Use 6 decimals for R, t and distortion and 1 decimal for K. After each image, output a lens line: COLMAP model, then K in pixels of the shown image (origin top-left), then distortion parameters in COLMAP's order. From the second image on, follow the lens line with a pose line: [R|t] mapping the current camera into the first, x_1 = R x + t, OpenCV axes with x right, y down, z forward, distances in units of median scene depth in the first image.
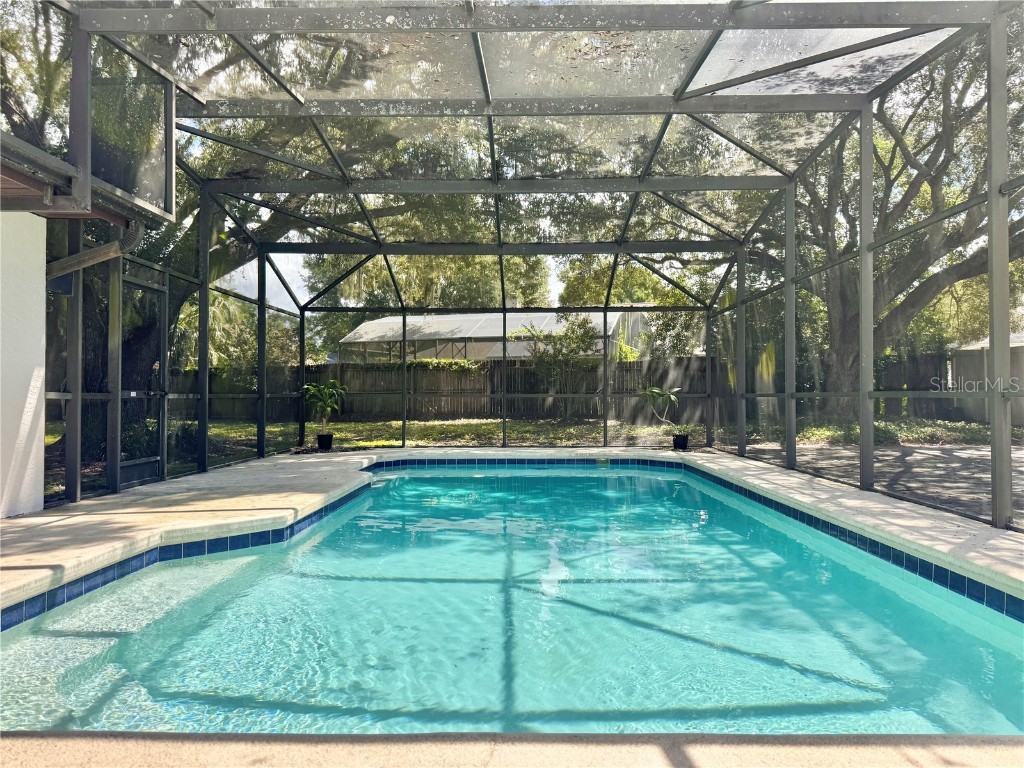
lens RADIAL K [[709.8, 0, 510.6], [0, 709.8, 382.4], [0, 0, 1]] dist [0.037610, -0.035825]
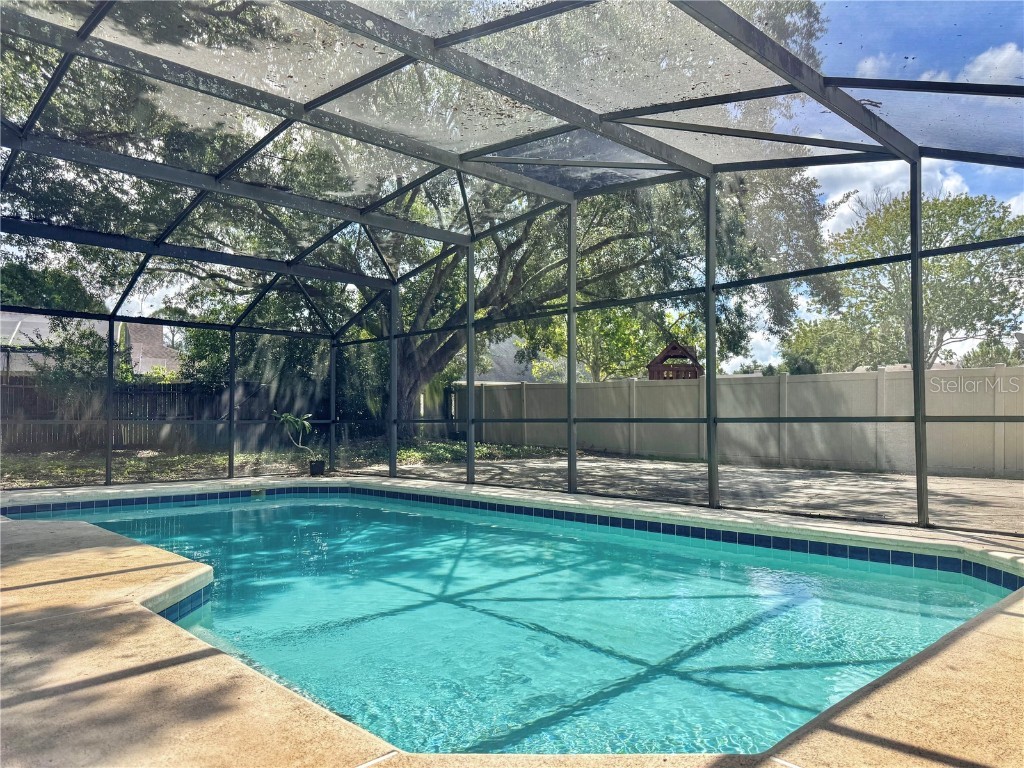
lens RADIAL K [[709.8, 0, 519.8], [0, 709.8, 403.4], [0, 0, 1]] dist [0.037610, -0.035825]
pose [[0.652102, 0.017340, 0.757933, -0.451282], [-0.011353, 0.999850, -0.013108, 0.002363], [-0.758047, -0.000057, 0.652200, 0.138064]]
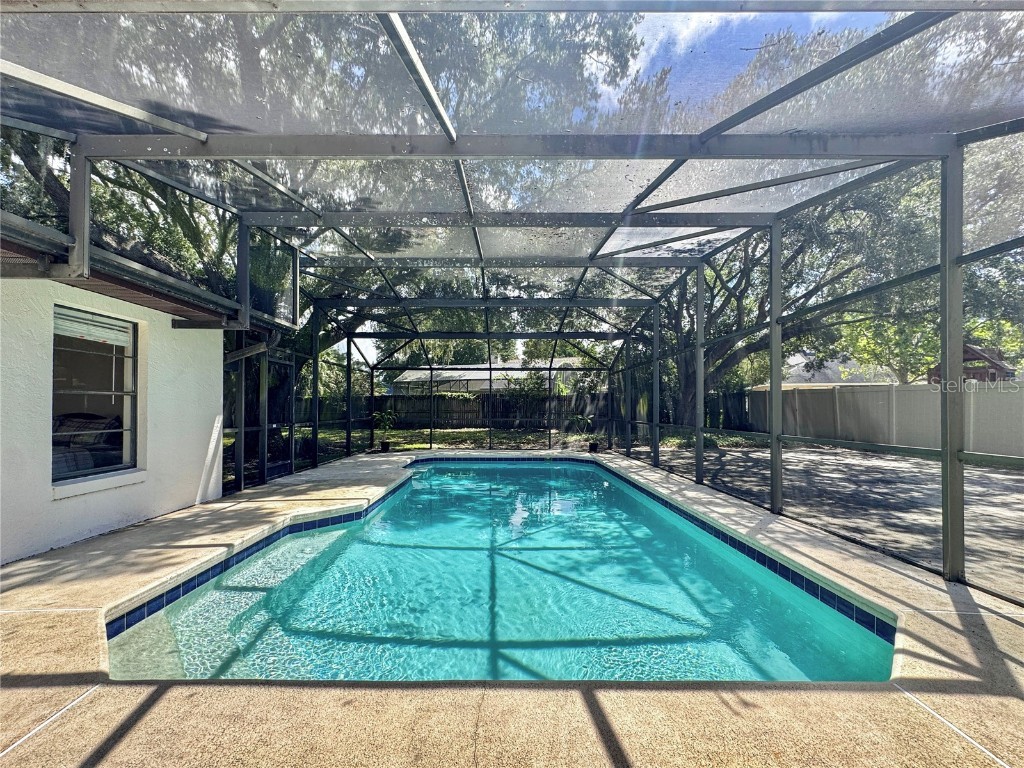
lens RADIAL K [[414.2, 0, 498.2], [0, 414.2, 399.5], [0, 0, 1]] dist [-0.000535, 0.000859]
pose [[0.999947, 0.002637, 0.009906, -0.000477], [-0.002719, 0.999962, 0.008267, -0.053240], [-0.009883, -0.008293, 0.999917, 0.002004]]
